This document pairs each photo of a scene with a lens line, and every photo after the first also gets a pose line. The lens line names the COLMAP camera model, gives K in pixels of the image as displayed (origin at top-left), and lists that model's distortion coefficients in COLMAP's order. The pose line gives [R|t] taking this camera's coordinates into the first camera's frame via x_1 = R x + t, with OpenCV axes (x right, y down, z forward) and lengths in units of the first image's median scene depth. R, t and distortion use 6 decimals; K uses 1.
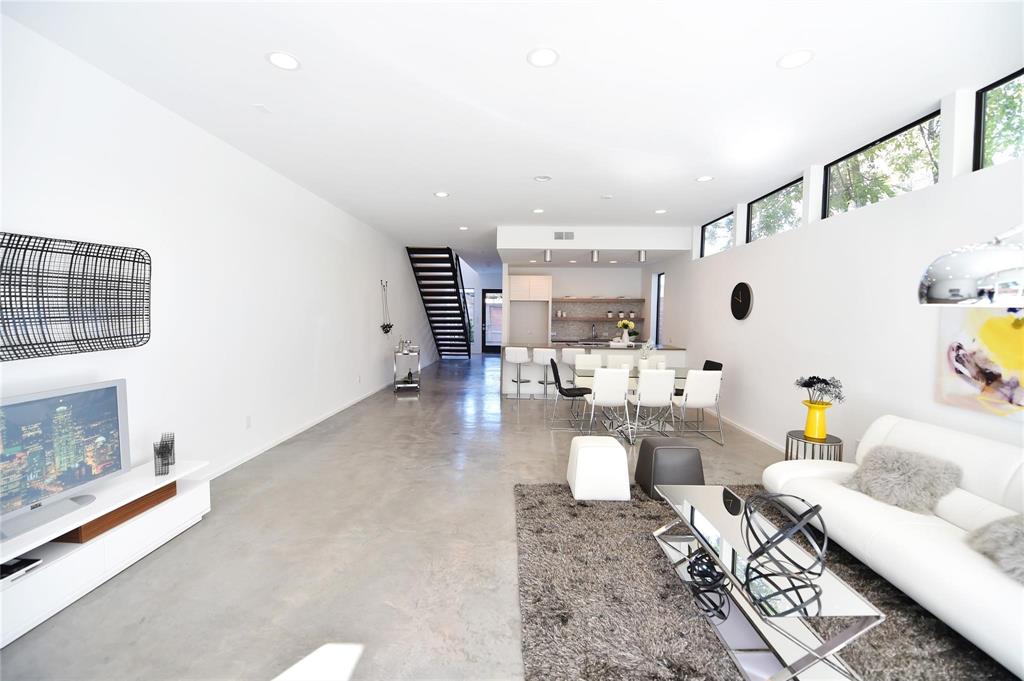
lens RADIAL K [[405.1, 0, 511.8], [0, 405.1, 338.2], [0, 0, 1]] dist [-0.019312, -0.000551]
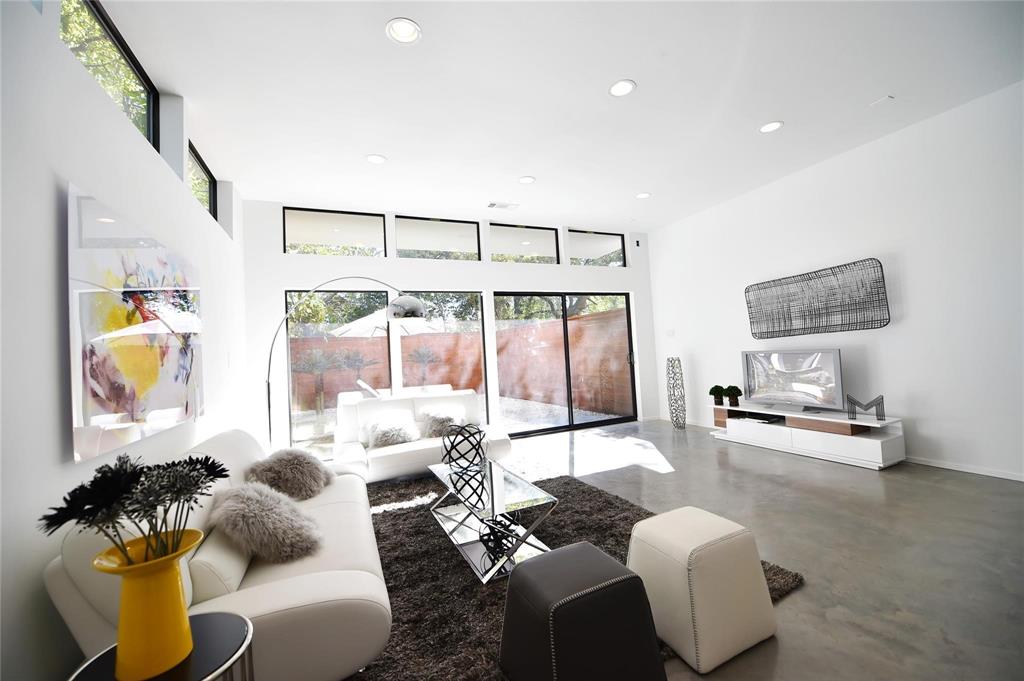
lens RADIAL K [[405.1, 0, 513.4], [0, 405.1, 337.5], [0, 0, 1]] dist [-0.019312, -0.000551]
pose [[-0.906499, 0.025634, -0.421428, 0.463329], [0.022340, 0.999669, 0.012751, 0.004267], [0.421616, 0.002144, -0.906772, 1.020234]]
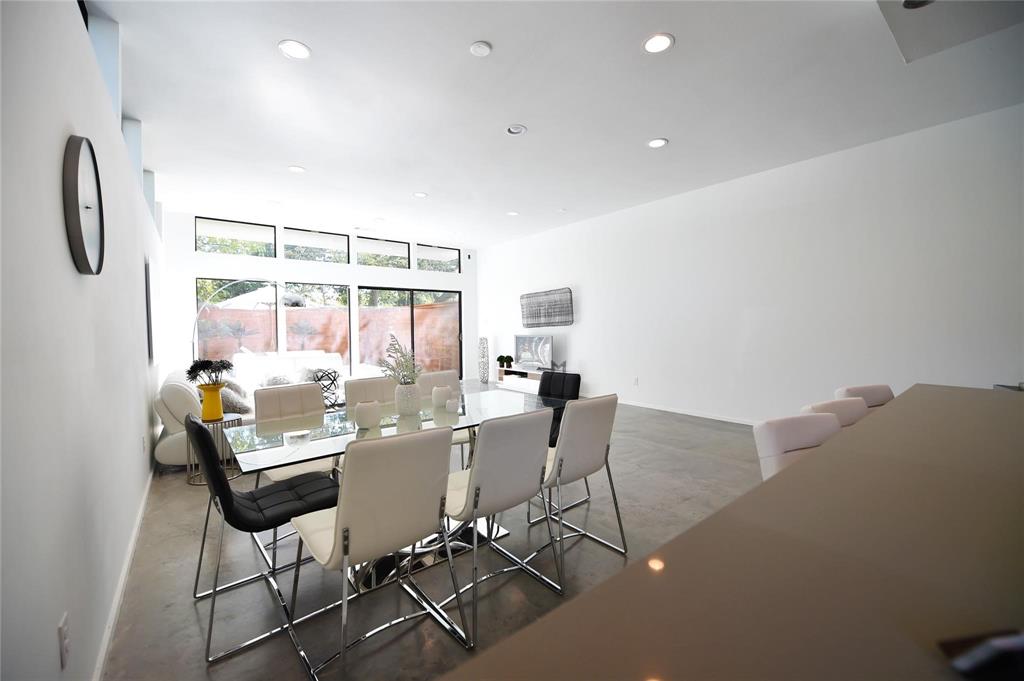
lens RADIAL K [[405.1, 0, 511.8], [0, 405.1, 341.4], [0, 0, 1]] dist [-0.019312, -0.000551]
pose [[-0.770904, 0.021297, -0.636595, 0.598345], [-0.034479, 0.996580, 0.075093, -0.035302], [0.636017, 0.079839, -0.767534, 1.651127]]
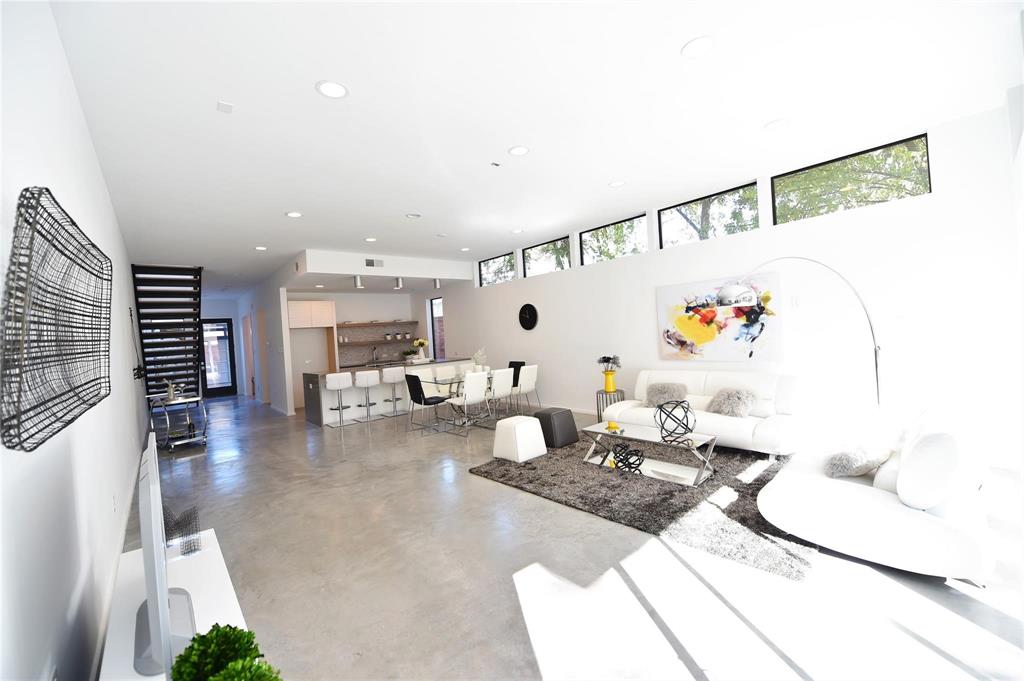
lens RADIAL K [[405.1, 0, 511.2], [0, 405.1, 337.2], [0, 0, 1]] dist [-0.019312, -0.000551]
pose [[0.733544, -0.063628, 0.676657, -0.527442], [0.109179, 0.993710, -0.024916, 0.009573], [-0.670816, 0.092154, 0.735876, -0.008836]]
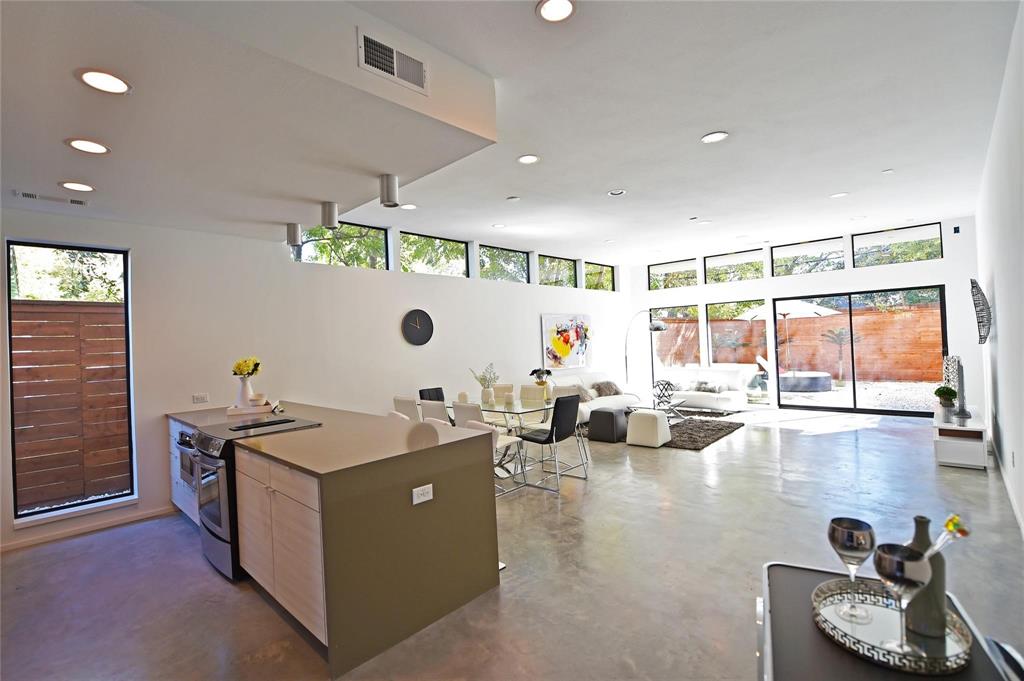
lens RADIAL K [[460.9, 0, 510.1], [0, 460.9, 342.2], [0, 0, 1]] dist [-0.003184, -0.000147]
pose [[-0.738388, 0.020017, 0.674079, -0.463255], [0.072887, 0.996073, 0.050261, -0.112556], [-0.670426, 0.086244, -0.736947, 1.998930]]
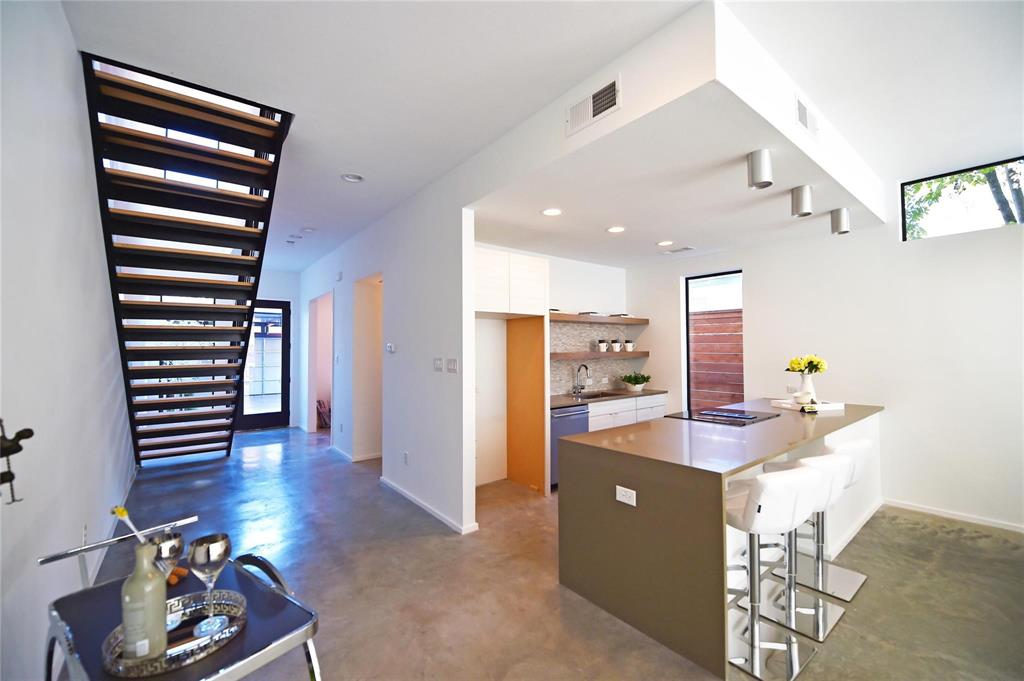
lens RADIAL K [[414.2, 0, 520.0], [0, 414.2, 343.2], [0, 0, 1]] dist [-0.015473, -0.000122]
pose [[0.762833, -0.003636, 0.646586, -0.443436], [0.051771, 0.997117, -0.055471, -0.081785], [-0.644520, 0.075790, 0.760822, 1.422378]]
